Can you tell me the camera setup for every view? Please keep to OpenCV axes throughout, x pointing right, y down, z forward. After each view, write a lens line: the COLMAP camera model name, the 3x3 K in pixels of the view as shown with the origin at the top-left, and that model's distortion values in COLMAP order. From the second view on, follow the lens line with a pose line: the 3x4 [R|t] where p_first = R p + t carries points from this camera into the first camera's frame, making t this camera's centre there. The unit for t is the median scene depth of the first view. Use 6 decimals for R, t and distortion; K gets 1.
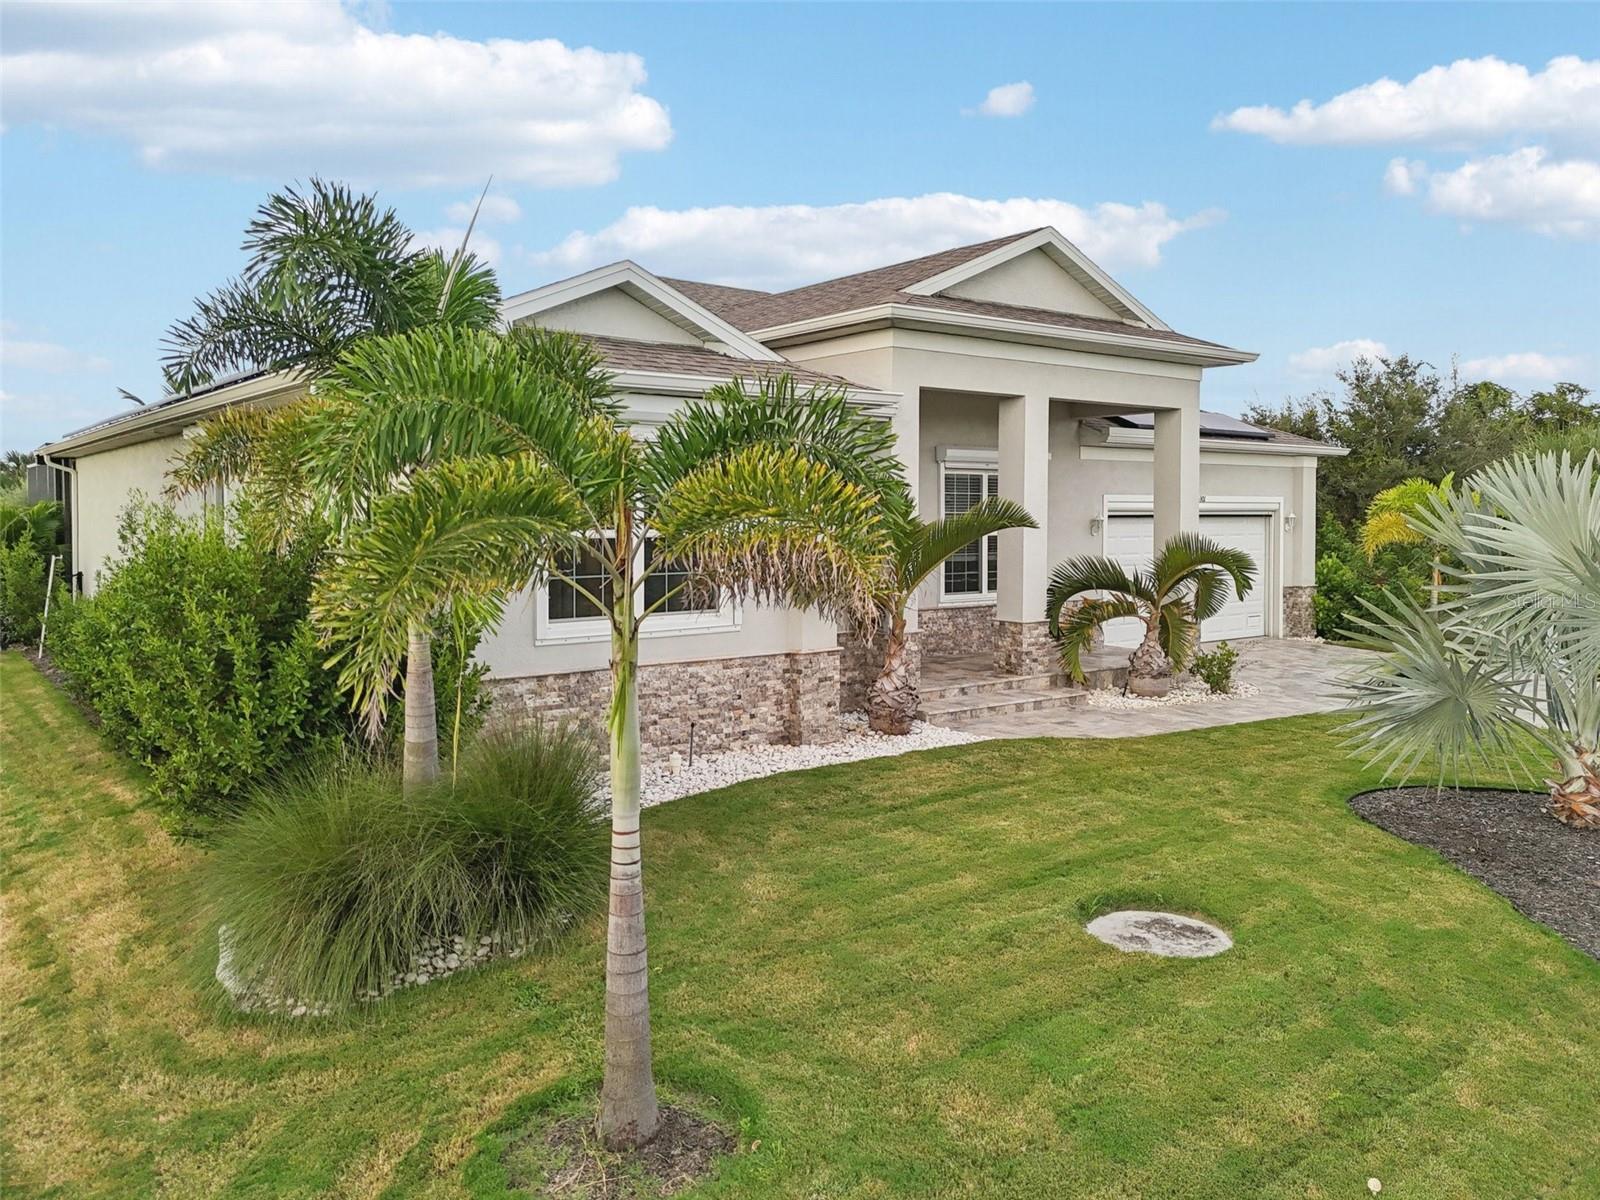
lens RADIAL K [[1217.2, 0, 802.7], [0, 1217.2, 565.9], [0, 0, 1]] dist [0.072790, -0.079861]
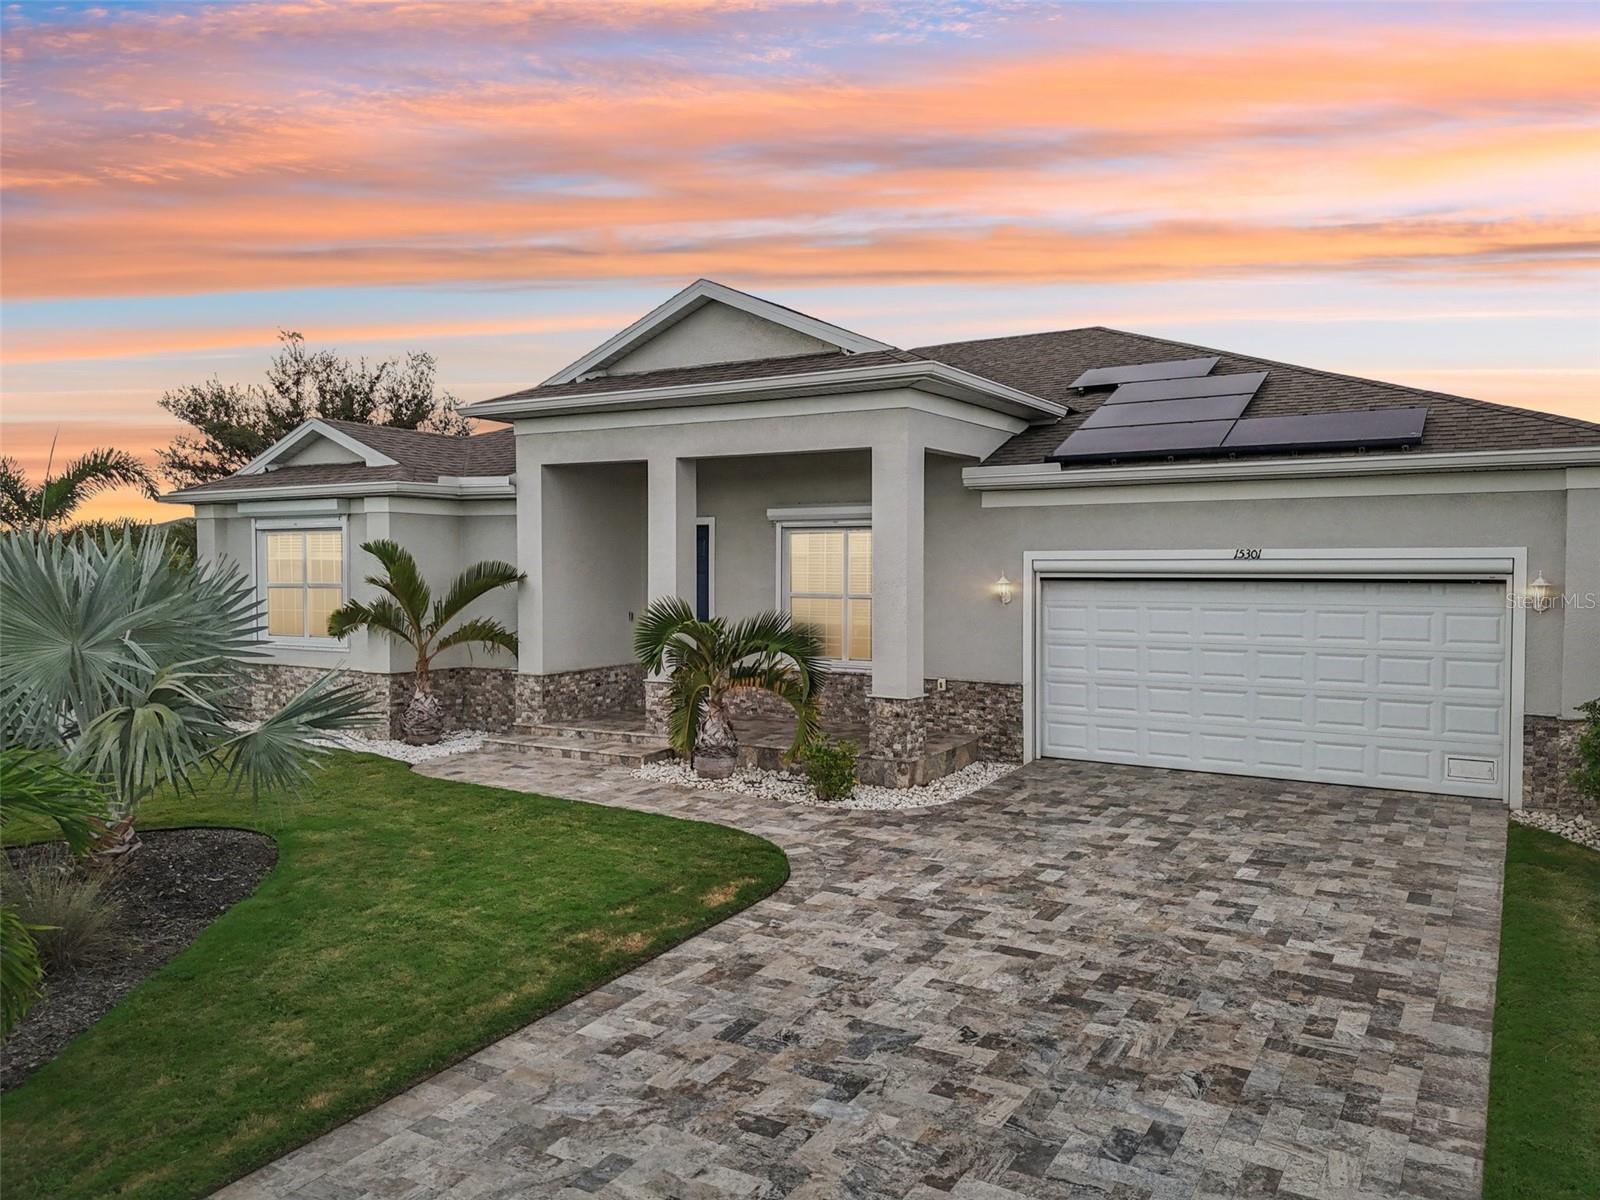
lens RADIAL K [[1178.1, 0, 800.0], [0, 1178.1, 600.0], [0, 0, 1]] dist [0.082954, -0.085655]
pose [[0.351757, 0.028955, -0.935643, 1.144856], [-0.040265, 0.999064, 0.015780, -0.042101], [0.935225, 0.032123, 0.352594, 0.763606]]
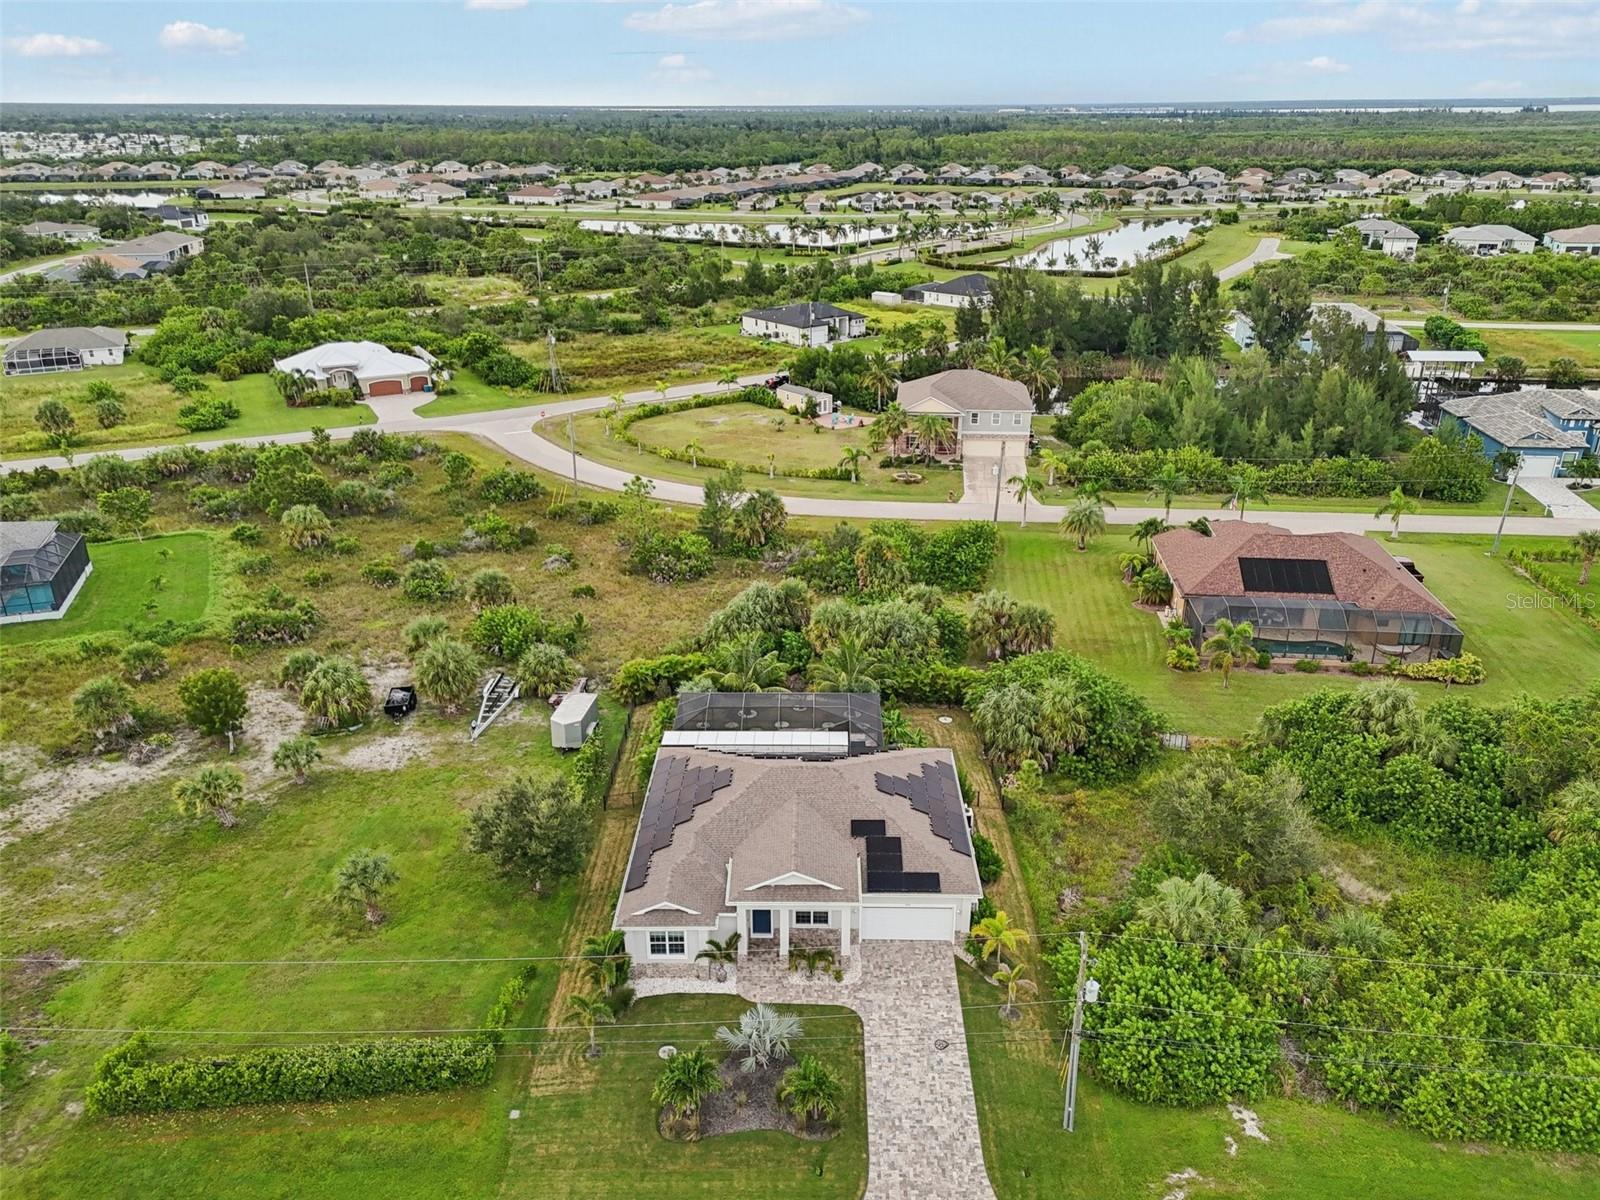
lens RADIAL K [[1217.2, 0, 802.7], [0, 1217.2, 565.9], [0, 0, 1]] dist [0.072790, -0.079861]
pose [[0.779365, 0.229424, -0.583056, 2.404839], [-0.027412, 0.942146, 0.334079, -2.639874], [0.625970, -0.244387, 0.740565, -1.769793]]
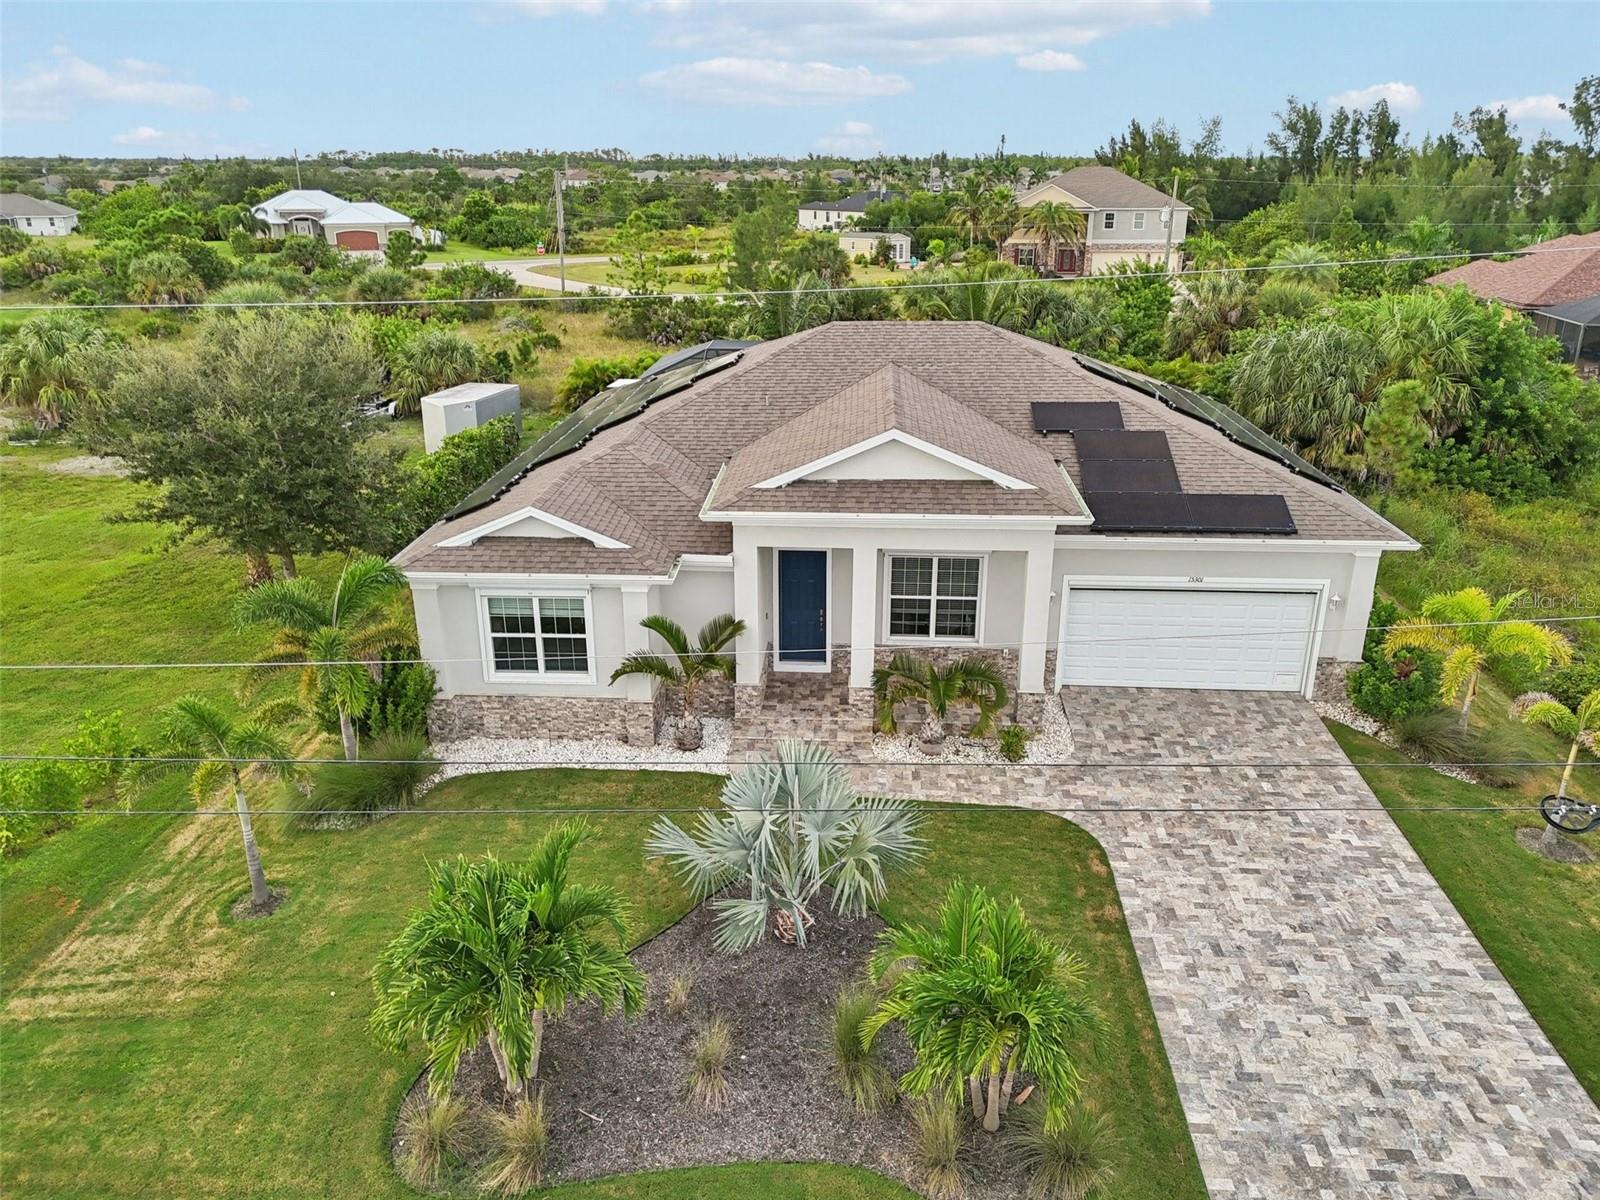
lens RADIAL K [[1186.3, 0, 802.0], [0, 1186.3, 601.5], [0, 0, 1]] dist [0.091578, -0.095903]
pose [[0.747936, 0.231037, -0.622265, 1.044629], [-0.028484, 0.947777, 0.317658, -0.532827], [0.663160, -0.219863, 0.715458, -0.099969]]
